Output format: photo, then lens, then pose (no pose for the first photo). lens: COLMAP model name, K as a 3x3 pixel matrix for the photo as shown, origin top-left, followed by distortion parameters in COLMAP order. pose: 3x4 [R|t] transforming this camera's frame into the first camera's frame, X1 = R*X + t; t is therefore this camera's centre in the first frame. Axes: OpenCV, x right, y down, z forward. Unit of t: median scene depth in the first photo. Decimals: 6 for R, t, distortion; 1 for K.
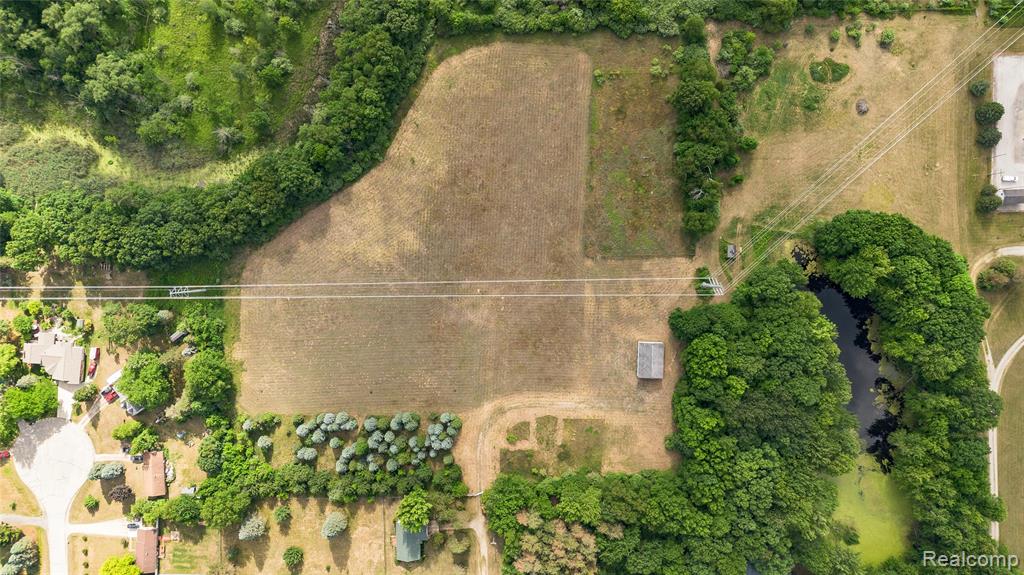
lens RADIAL K [[714.0, 0, 512.0], [0, 714.0, 287.5], [0, 0, 1]] dist [0.072498, -0.041397]
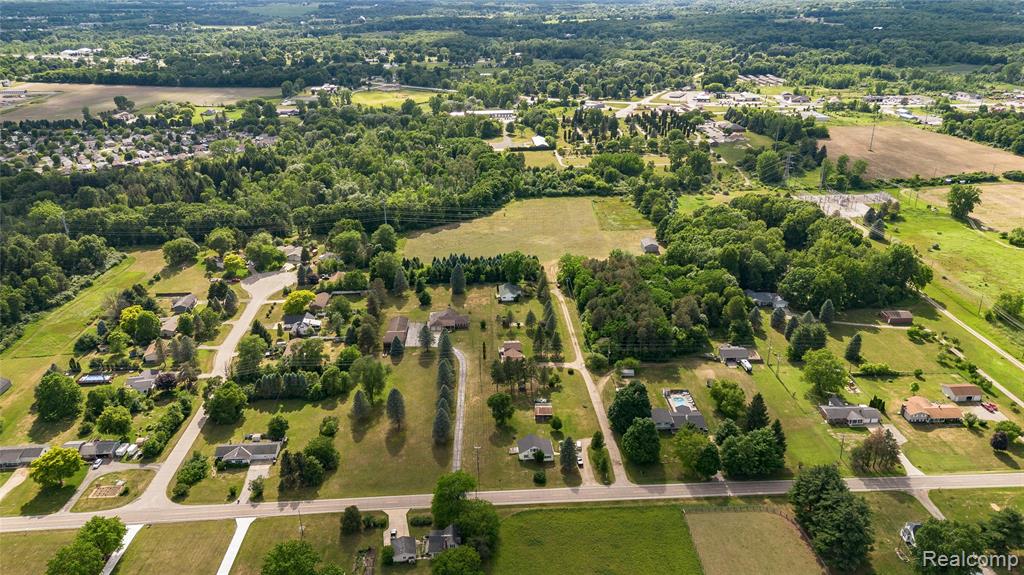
lens RADIAL K [[714.0, 0, 512.0], [0, 714.0, 287.5], [0, 0, 1]] dist [0.072498, -0.041397]
pose [[0.999391, -0.006096, 0.034369, -0.183655], [0.034257, 0.360181, -0.932253, 1.661319], [-0.006696, 0.932862, 0.360171, 0.486922]]
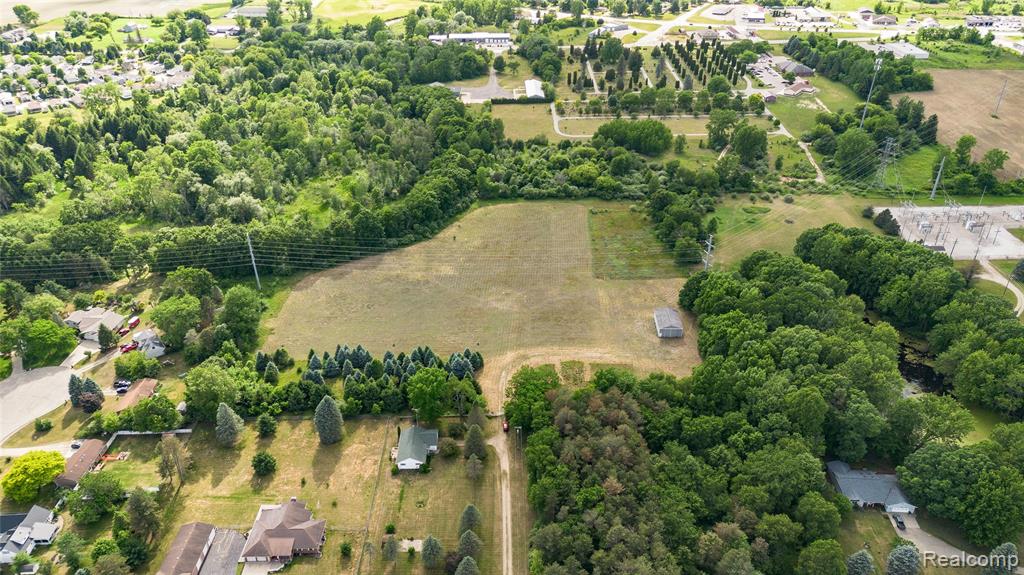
lens RADIAL K [[714.0, 0, 512.0], [0, 714.0, 287.5], [0, 0, 1]] dist [0.072498, -0.041397]
pose [[0.999902, 0.013980, 0.000130, -0.033929], [-0.006727, 0.489276, -0.872103, 0.973538], [-0.012256, 0.872017, 0.489322, 0.443727]]
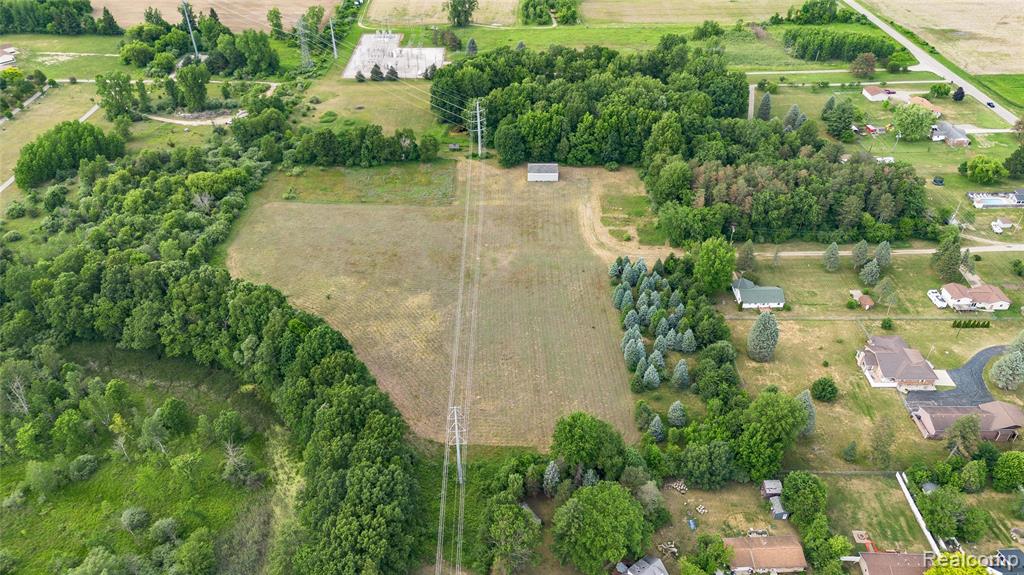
lens RADIAL K [[714.0, 0, 512.0], [0, 714.0, 287.5], [0, 0, 1]] dist [0.072498, -0.041397]
pose [[-0.000511, -0.573508, 0.819200, -0.856912], [0.999336, -0.030145, -0.020481, 0.068730], [0.036441, 0.818645, 0.573143, 0.480073]]
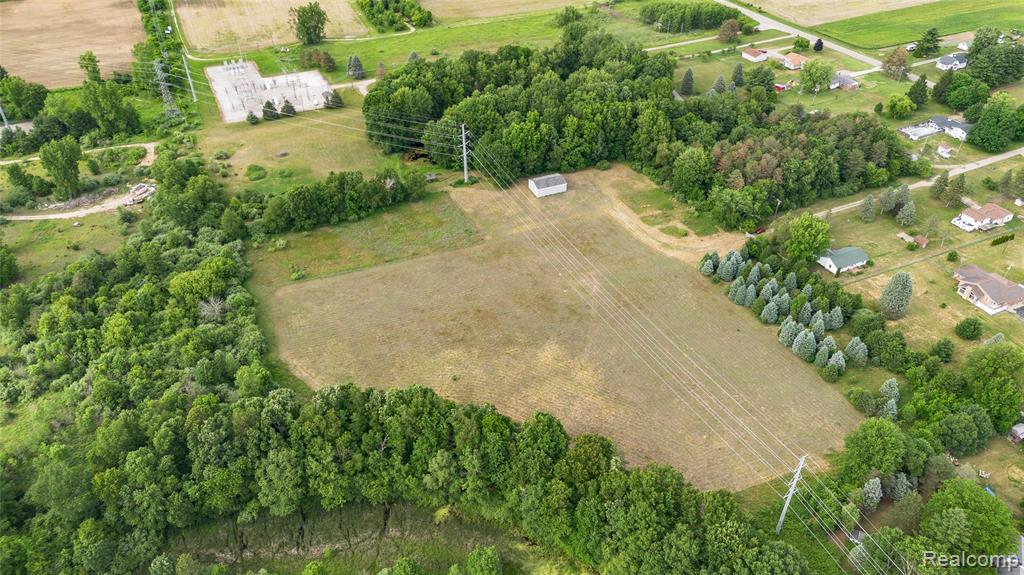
lens RADIAL K [[714.0, 0, 512.0], [0, 714.0, 287.5], [0, 0, 1]] dist [0.072498, -0.041397]
pose [[-0.417197, -0.529718, 0.738475, -0.668772], [0.907974, -0.277910, 0.313606, -0.331284], [0.039107, 0.801352, 0.596914, 0.464429]]
